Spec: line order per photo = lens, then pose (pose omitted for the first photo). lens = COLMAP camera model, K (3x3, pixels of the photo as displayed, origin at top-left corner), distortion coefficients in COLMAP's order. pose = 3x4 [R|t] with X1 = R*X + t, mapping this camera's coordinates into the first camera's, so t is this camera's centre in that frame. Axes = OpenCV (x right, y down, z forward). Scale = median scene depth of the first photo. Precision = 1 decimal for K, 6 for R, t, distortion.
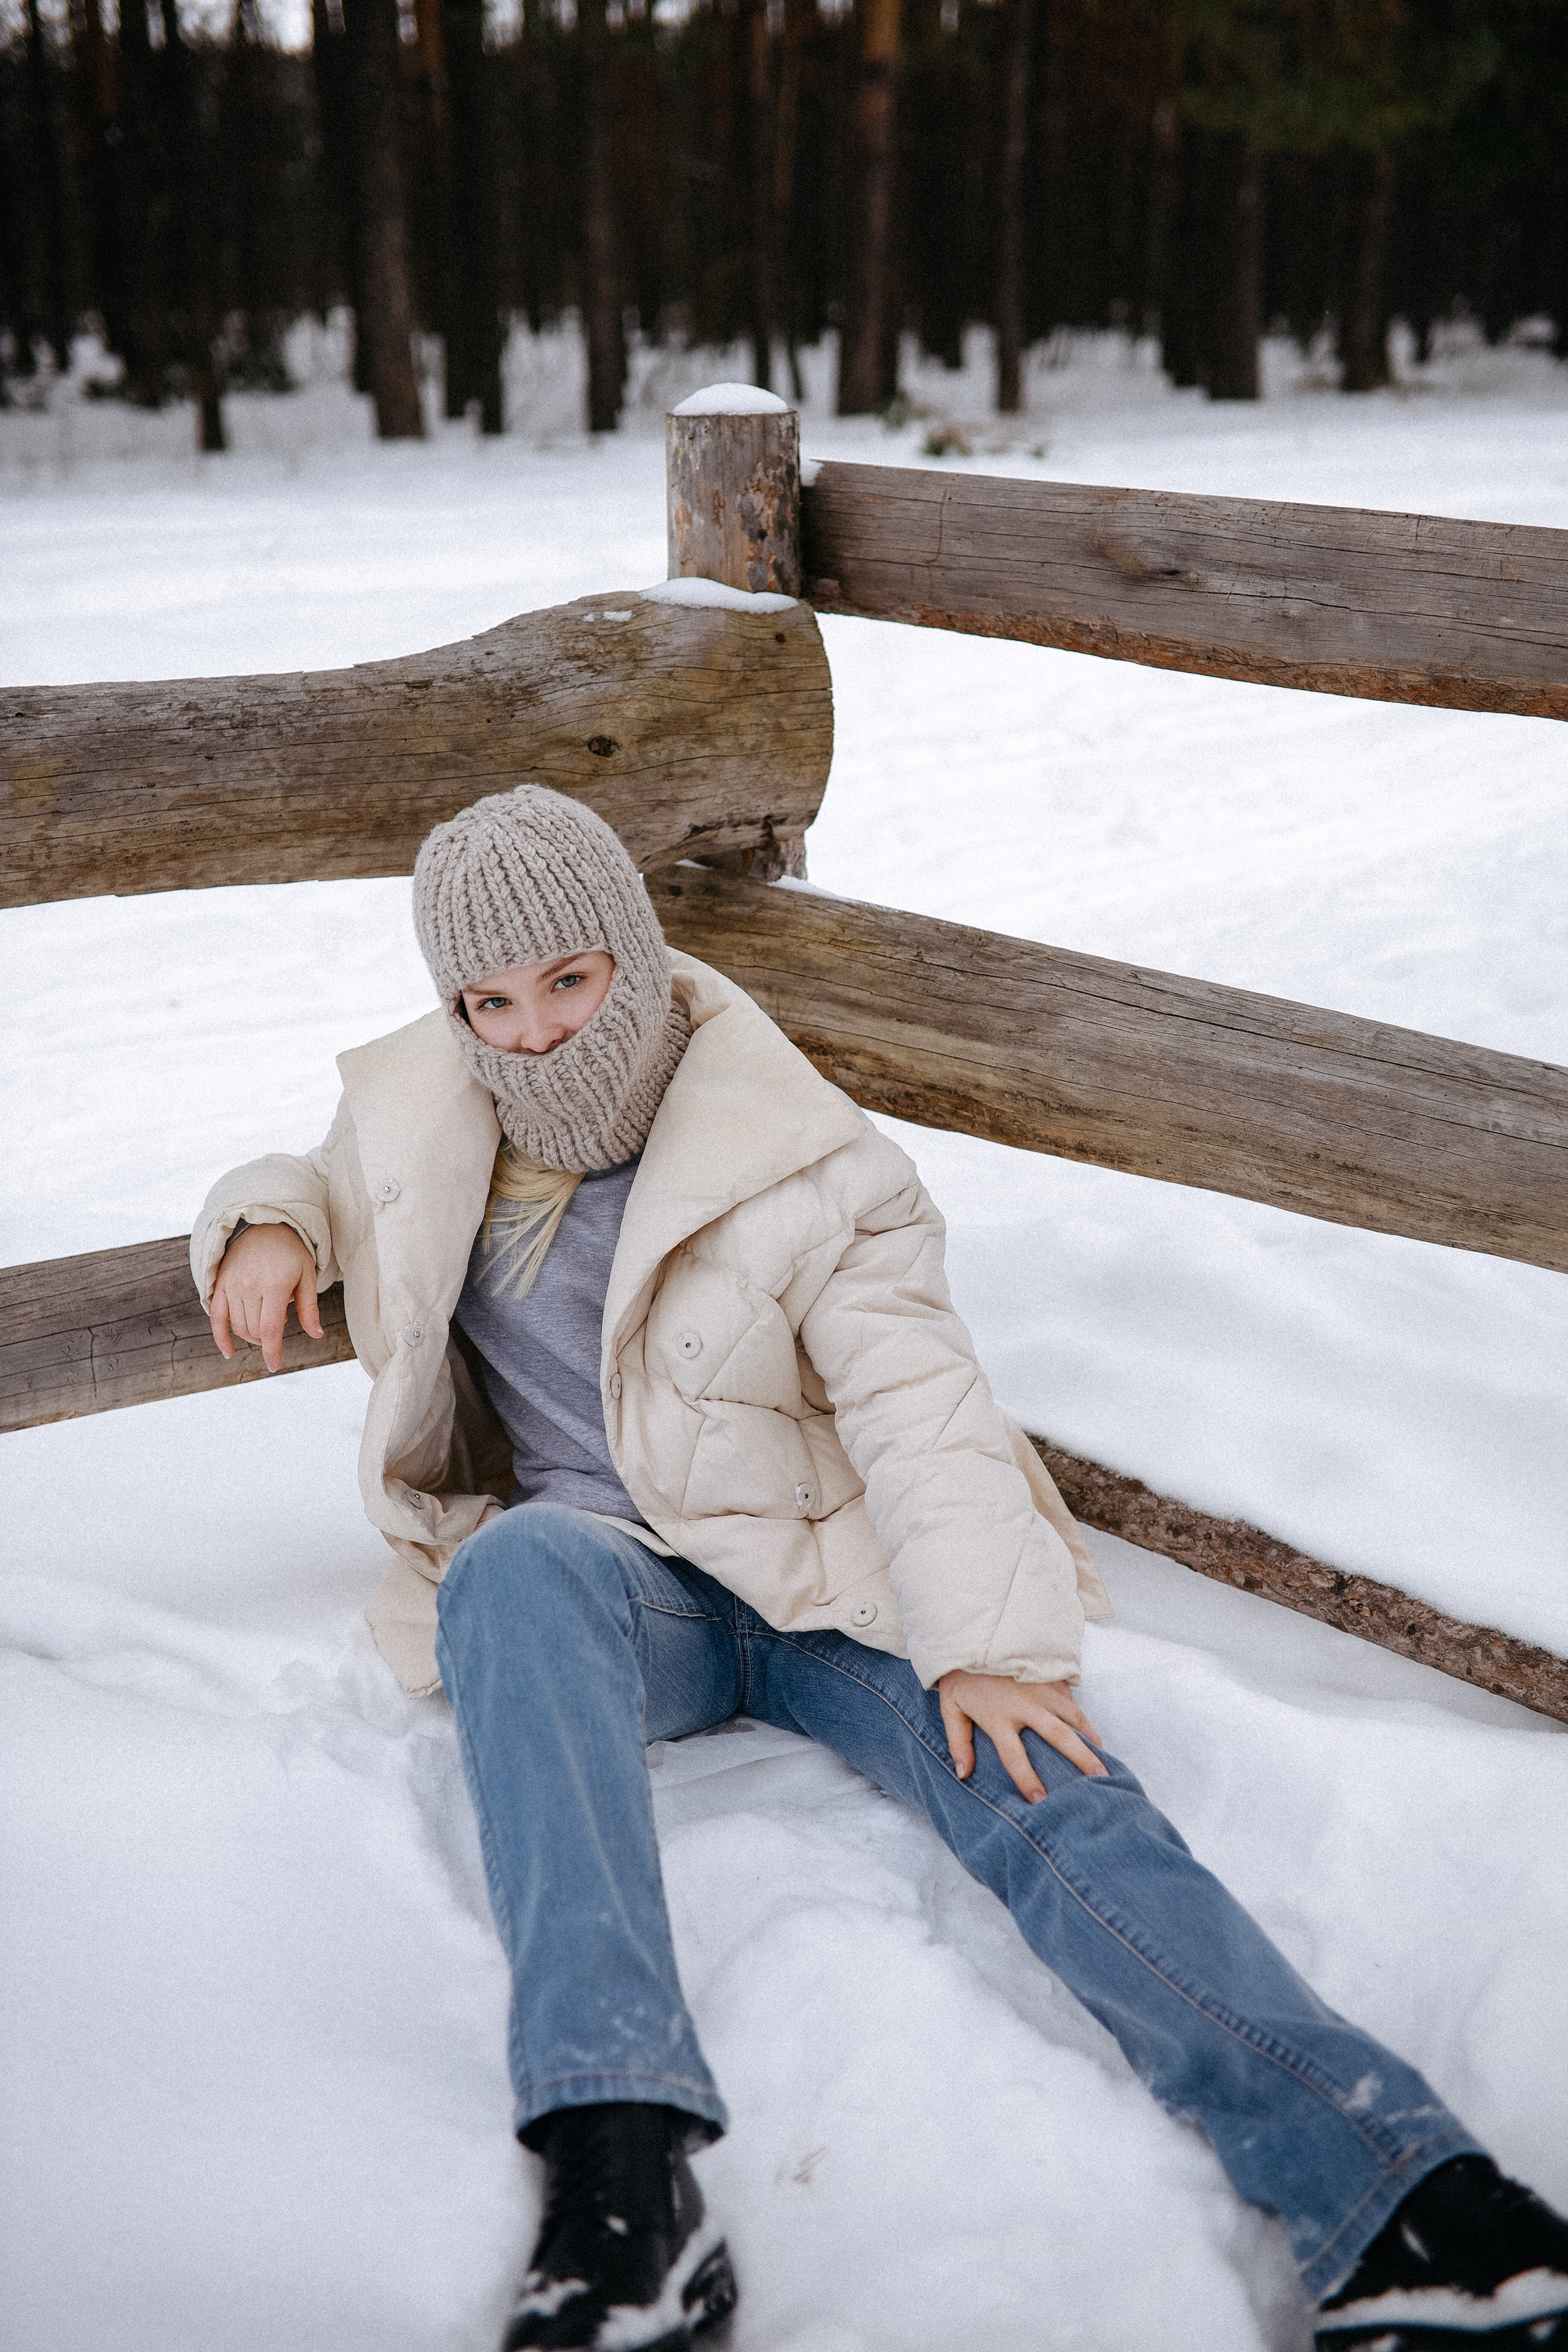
lens RADIAL K [[2272.7, 0, 784.0], [0, 2272.7, 1176.0], [0, 0, 1]] dist [-0.075310, 0.113030]
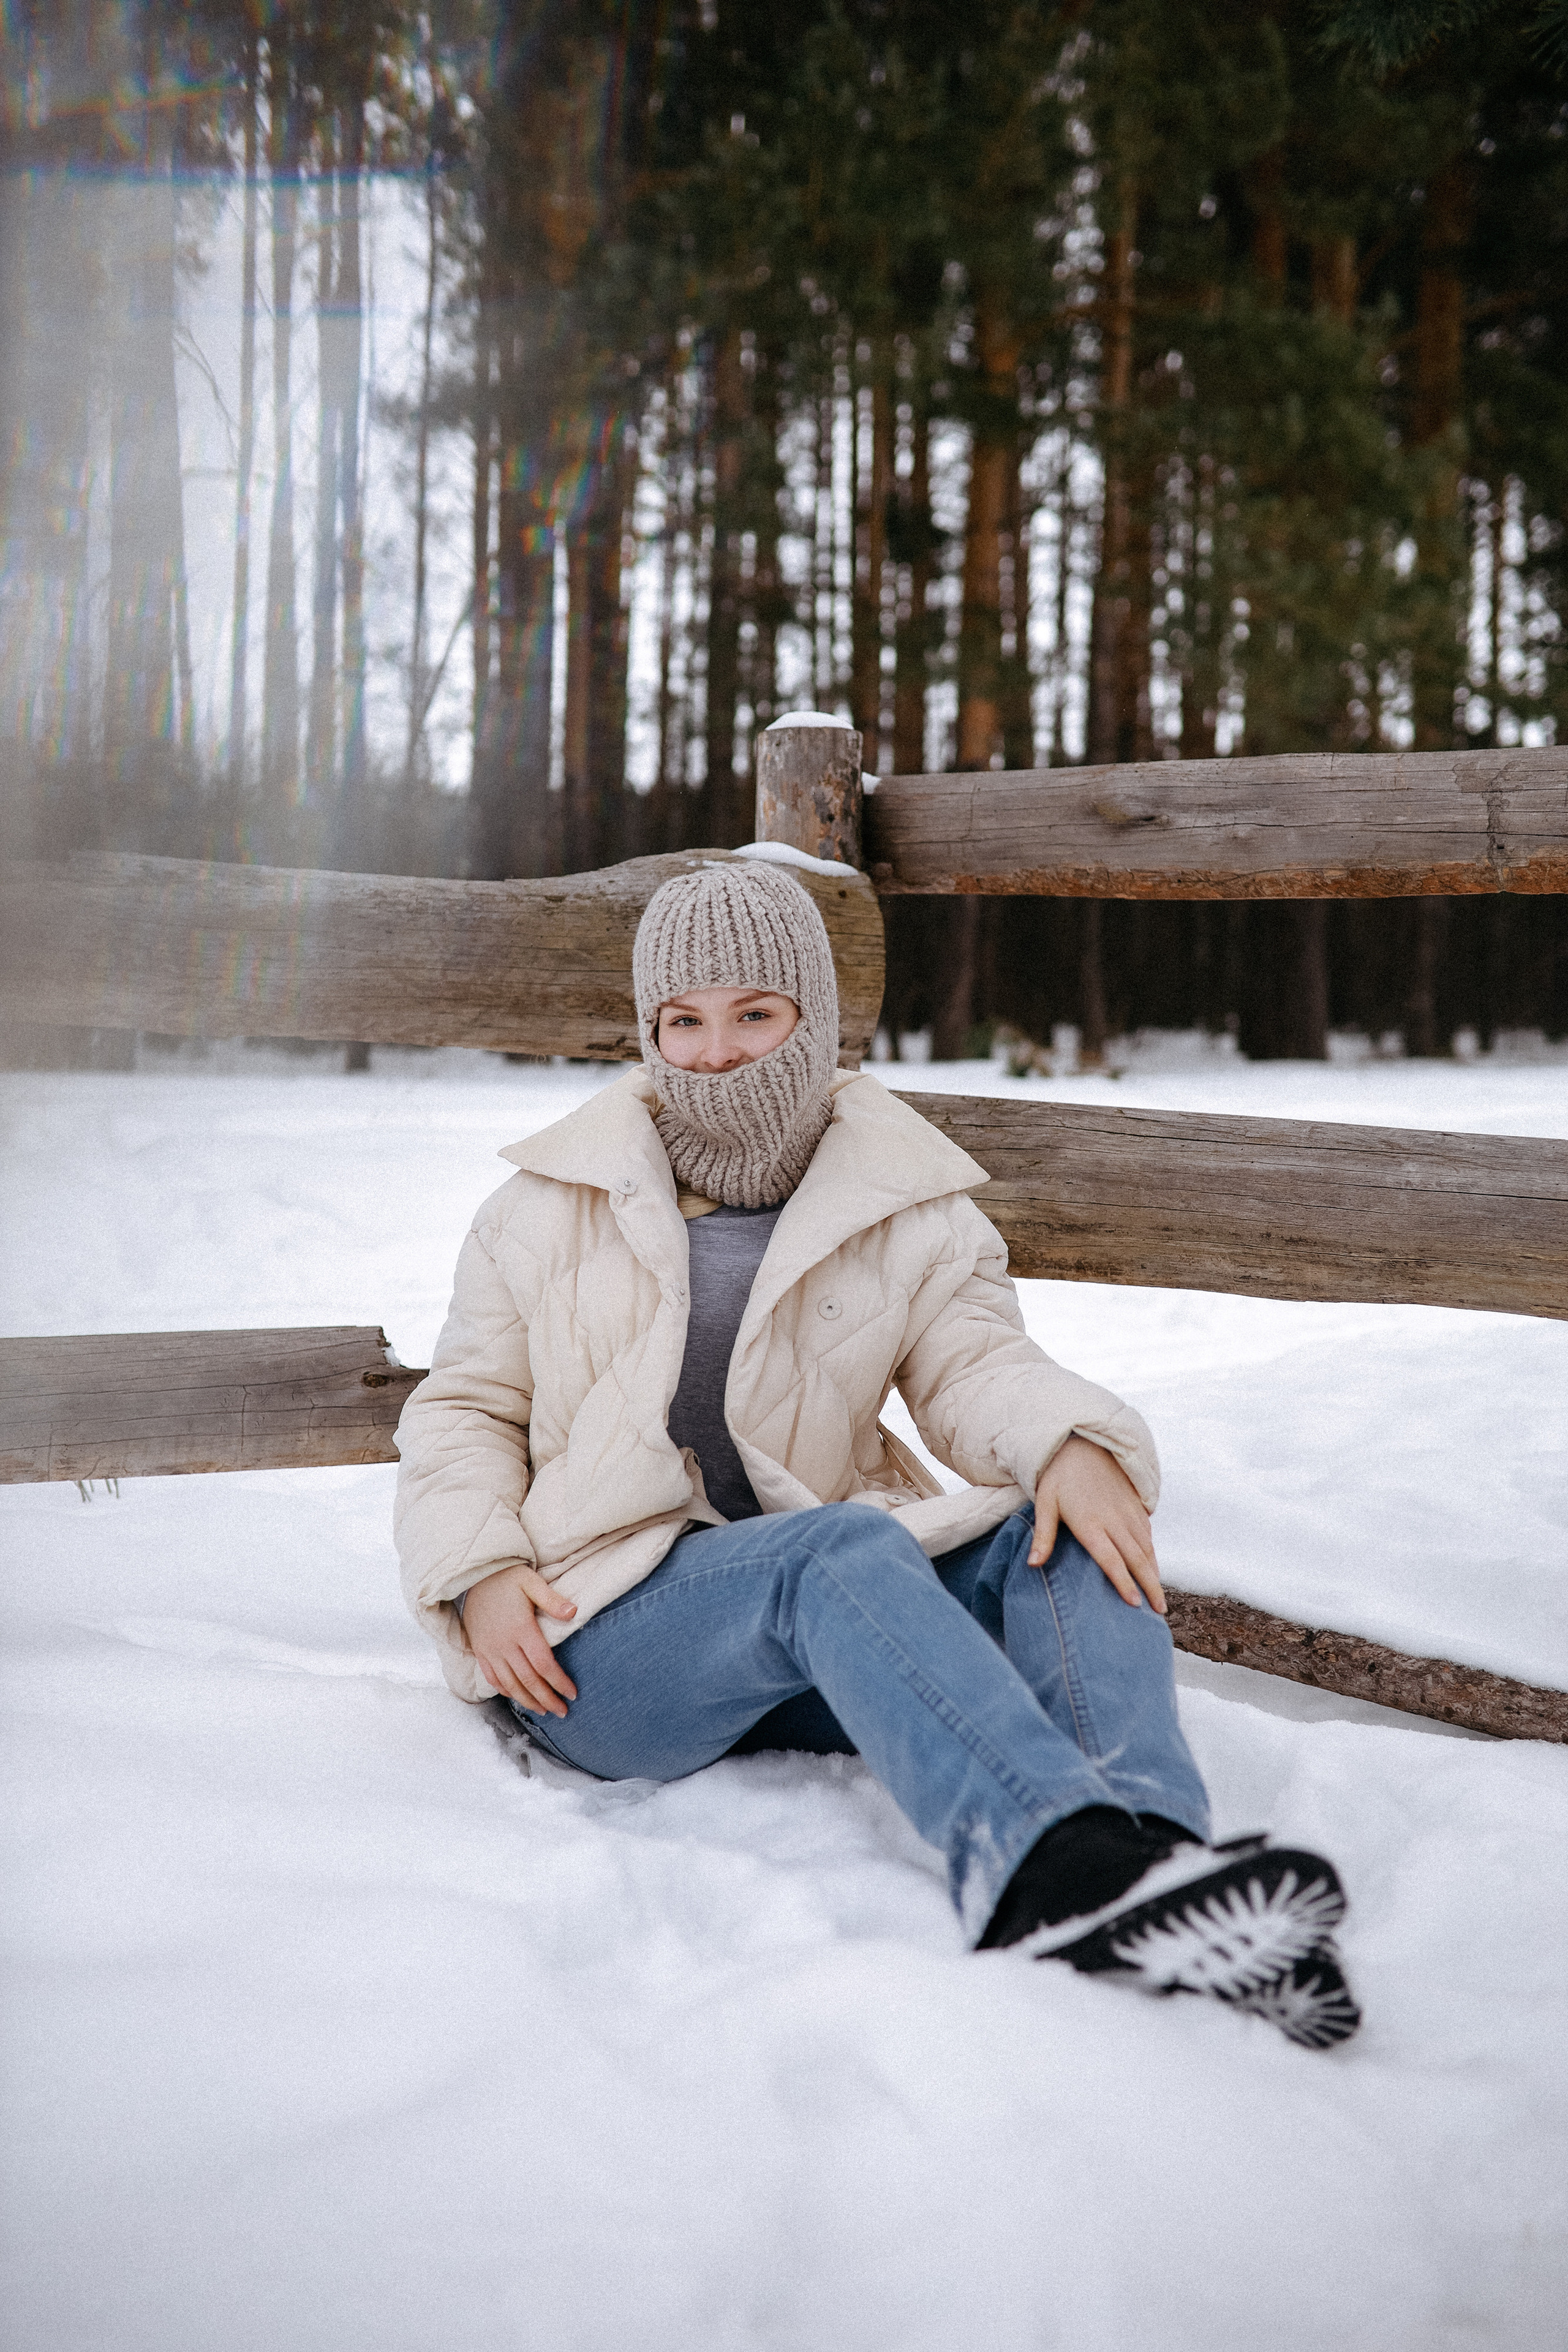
lens RADIAL K [[2272.7, 0, 784.0], [0, 2272.7, 1176.0], [0, 0, 1]] dist [-0.075310, 0.113030]
pose [[0.998662, 0.023961, -0.045821, 0.029310], [-0.036708, 0.952636, -0.301889, 0.315191], [0.036418, 0.303167, 0.952241, -0.161870]]
